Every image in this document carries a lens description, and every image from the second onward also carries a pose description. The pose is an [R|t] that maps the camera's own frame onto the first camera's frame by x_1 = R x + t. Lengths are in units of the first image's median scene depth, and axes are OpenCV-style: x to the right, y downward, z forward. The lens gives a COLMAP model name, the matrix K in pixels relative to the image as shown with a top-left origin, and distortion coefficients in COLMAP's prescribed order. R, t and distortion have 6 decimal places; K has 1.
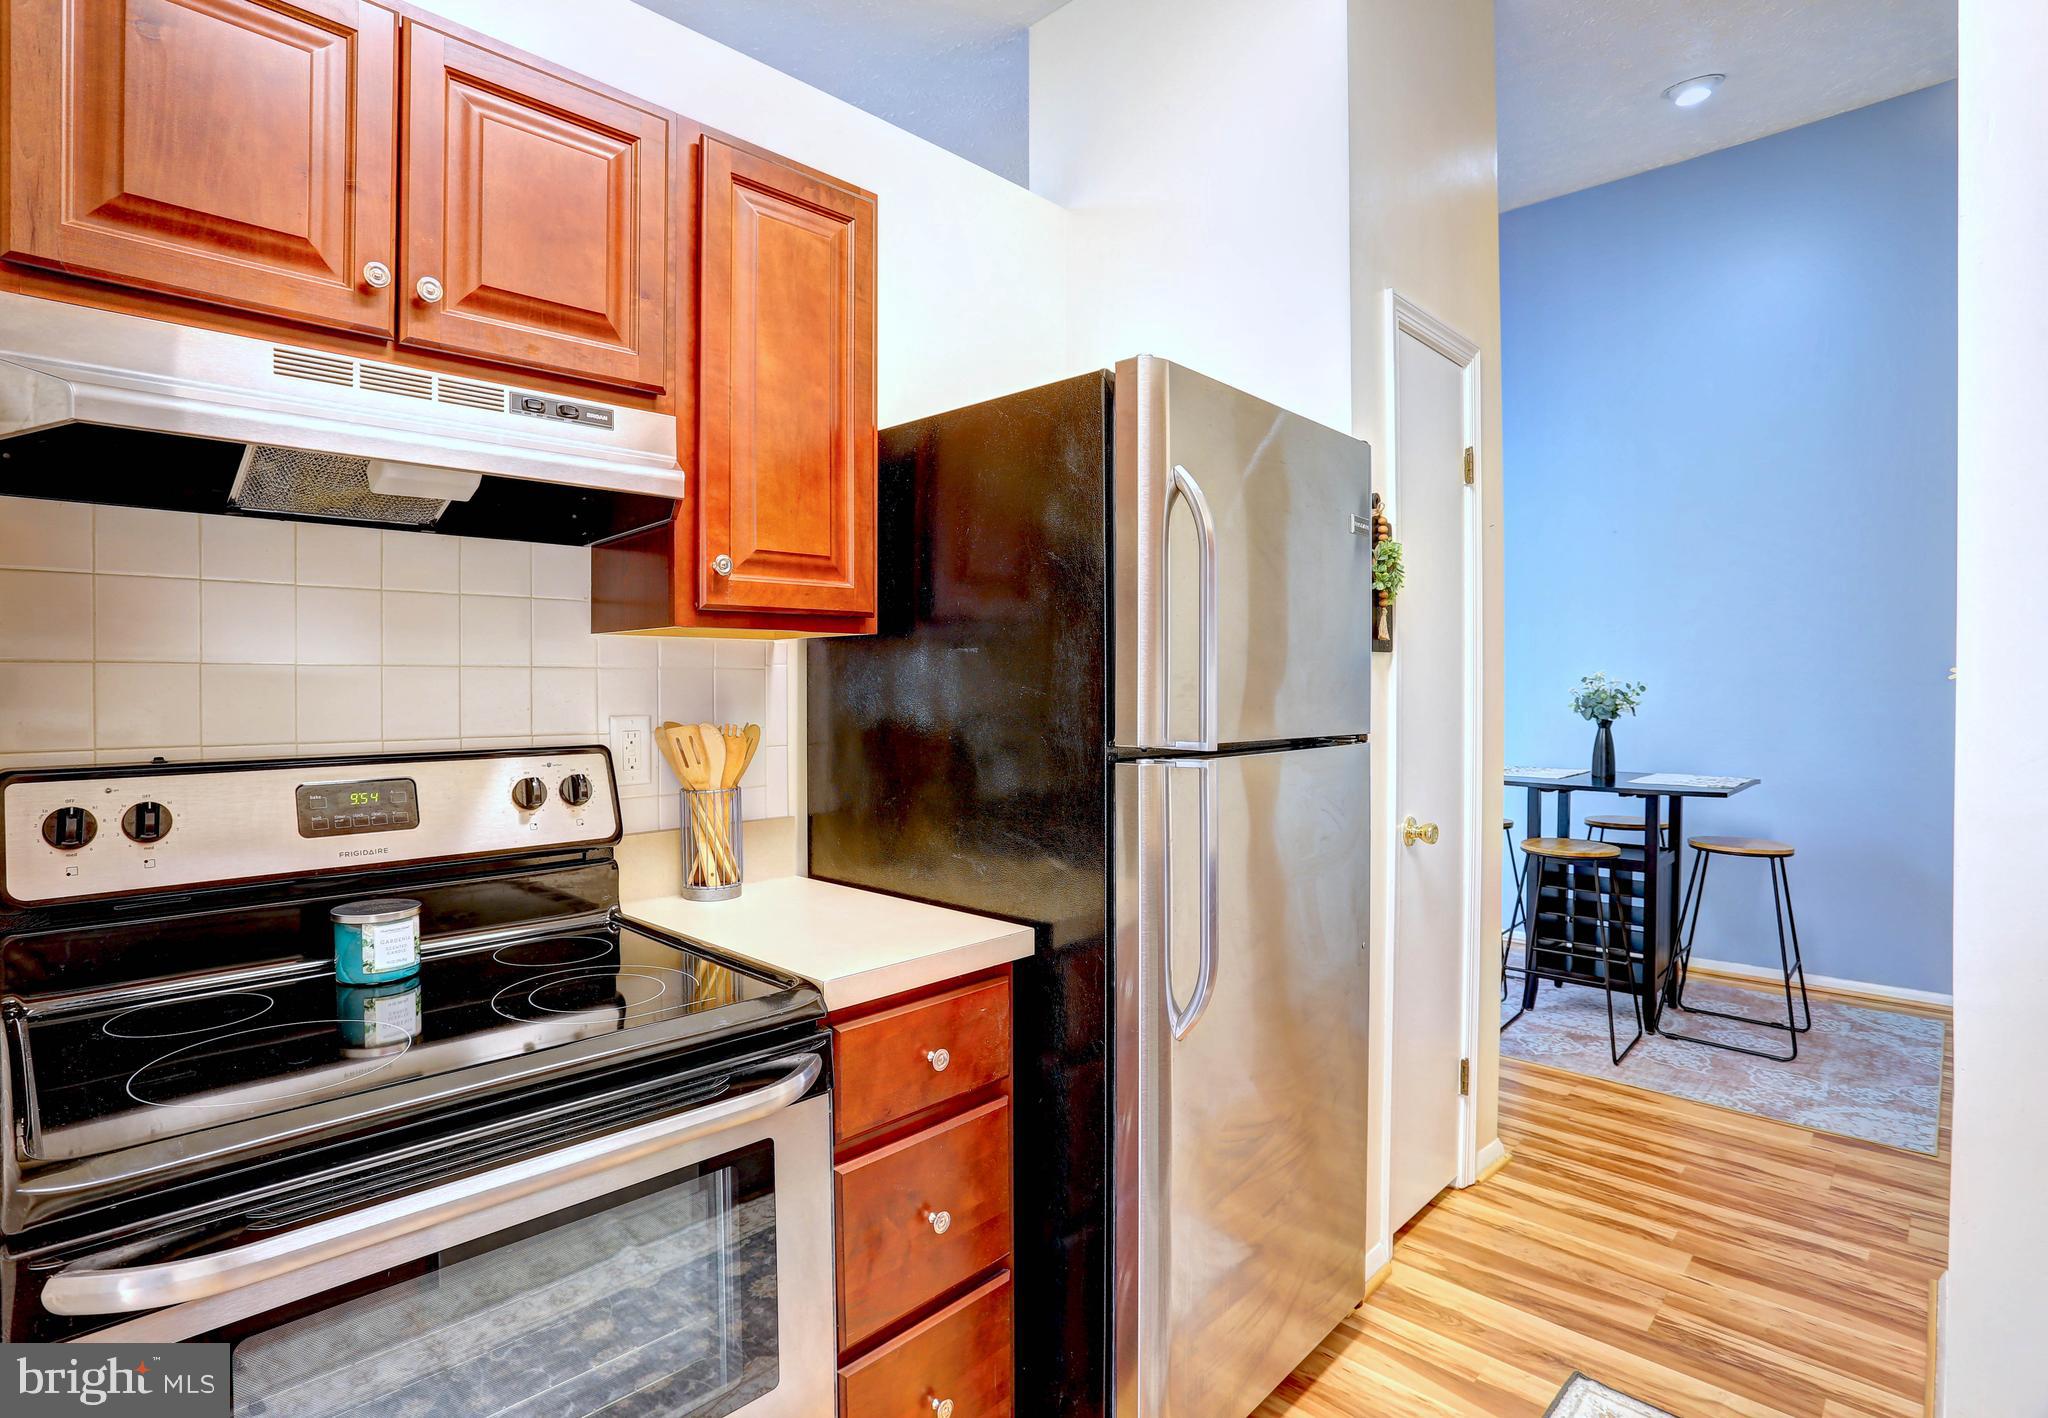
lens RADIAL K [[1115.6, 0, 956.2], [0, 1115.6, 689.4], [0, 0, 1]] dist [-0.064313, 0.018754]
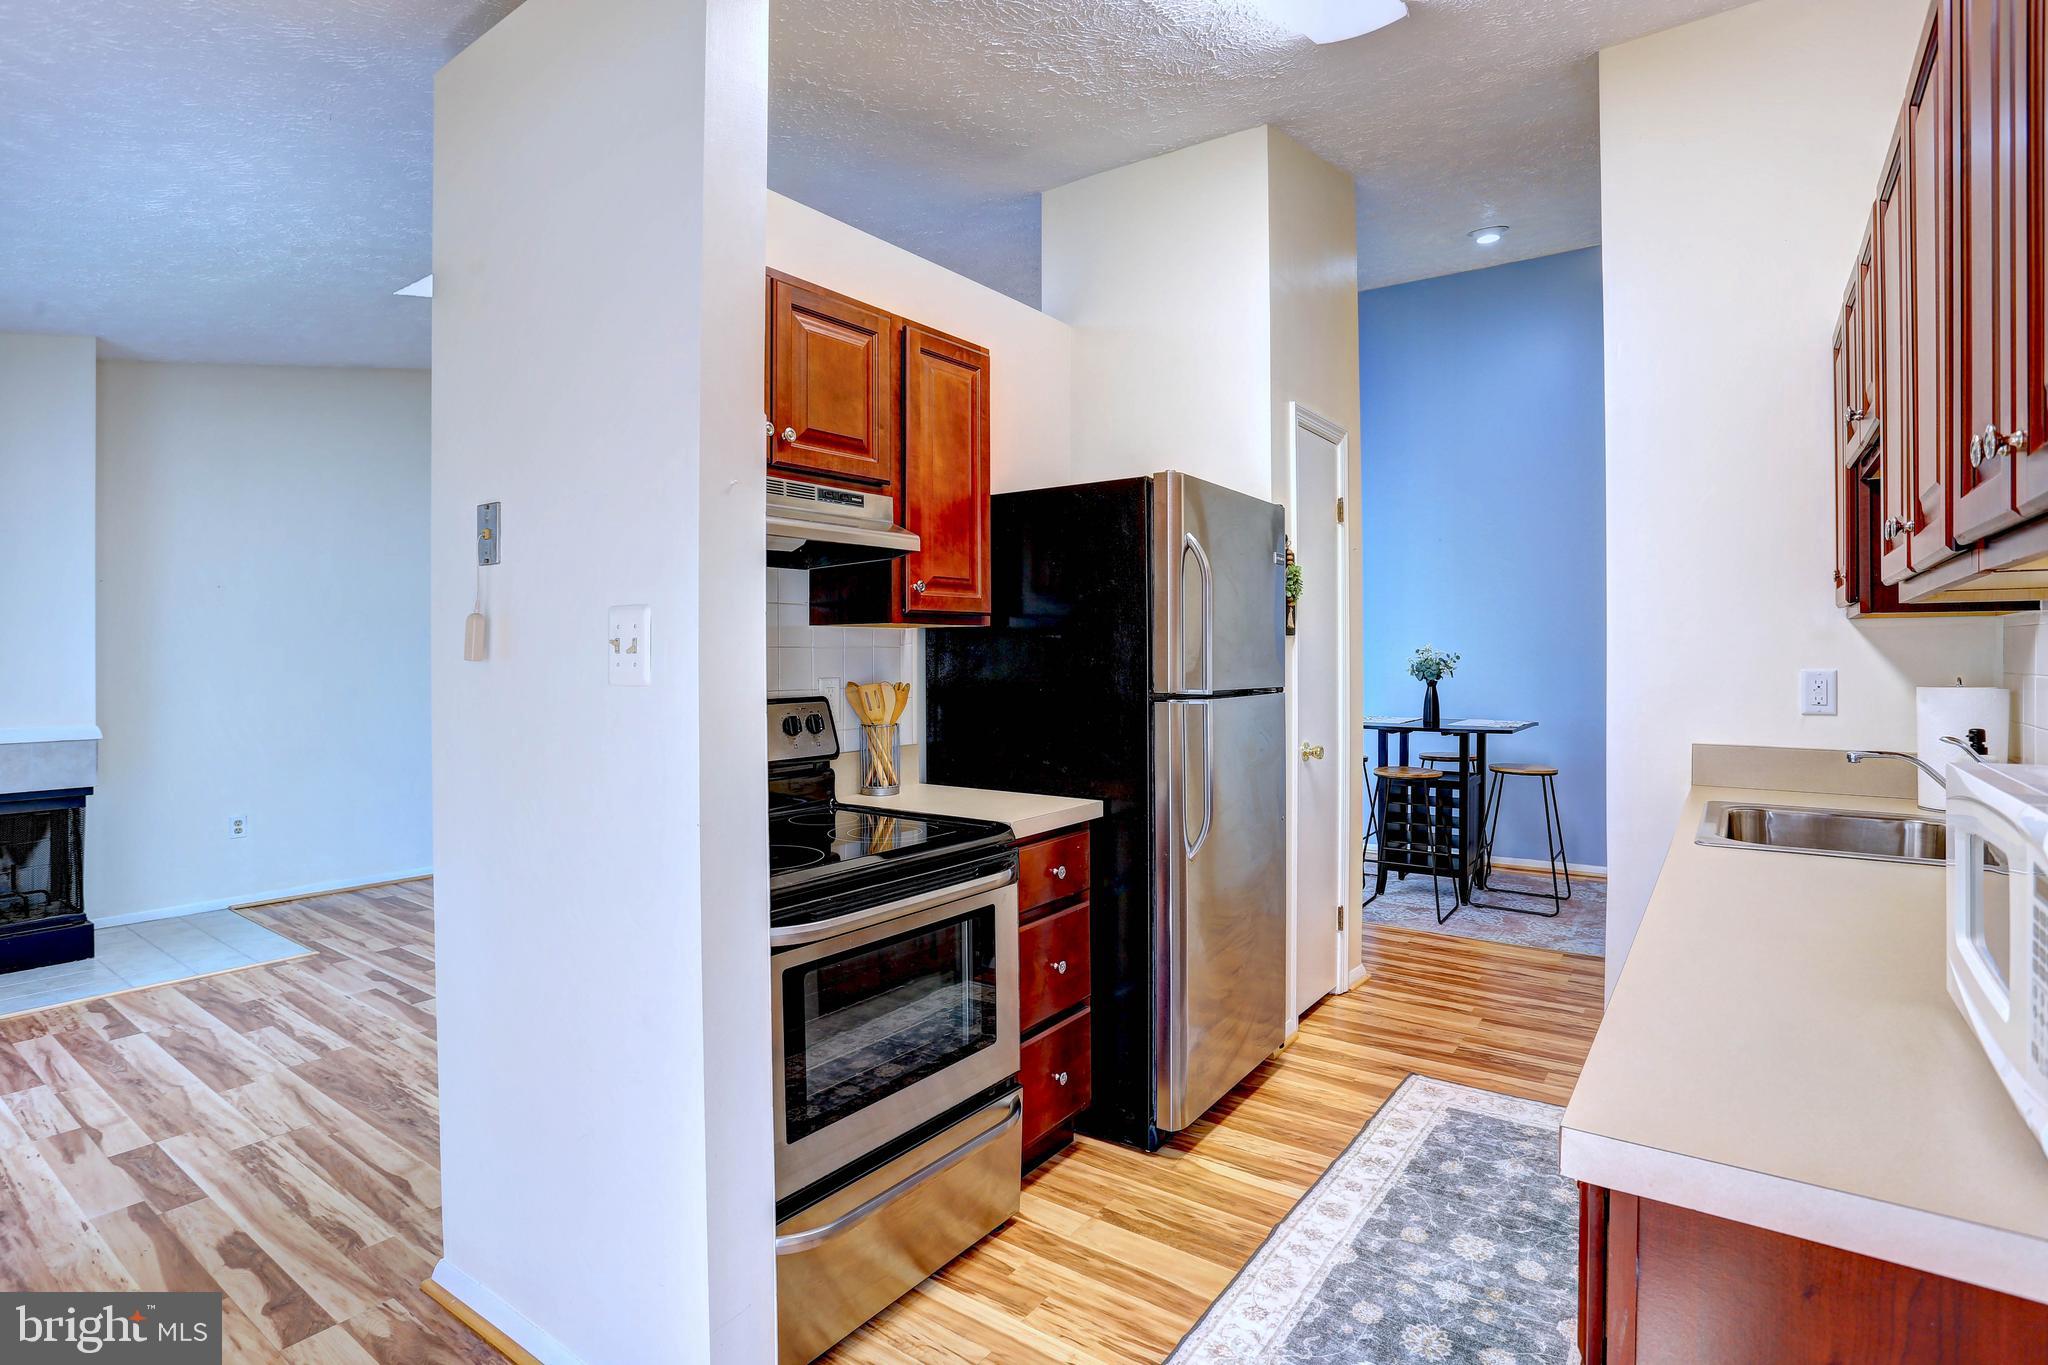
lens RADIAL K [[1010.6, 0, 1011.2], [0, 1010.6, 656.0], [0, 0, 1]] dist [-0.059910, 0.018307]
pose [[0.991614, -0.003578, 0.129189, -0.222237], [0.004028, 0.999987, -0.003226, -0.001973], [-0.129176, 0.003720, 0.991615, -0.424953]]
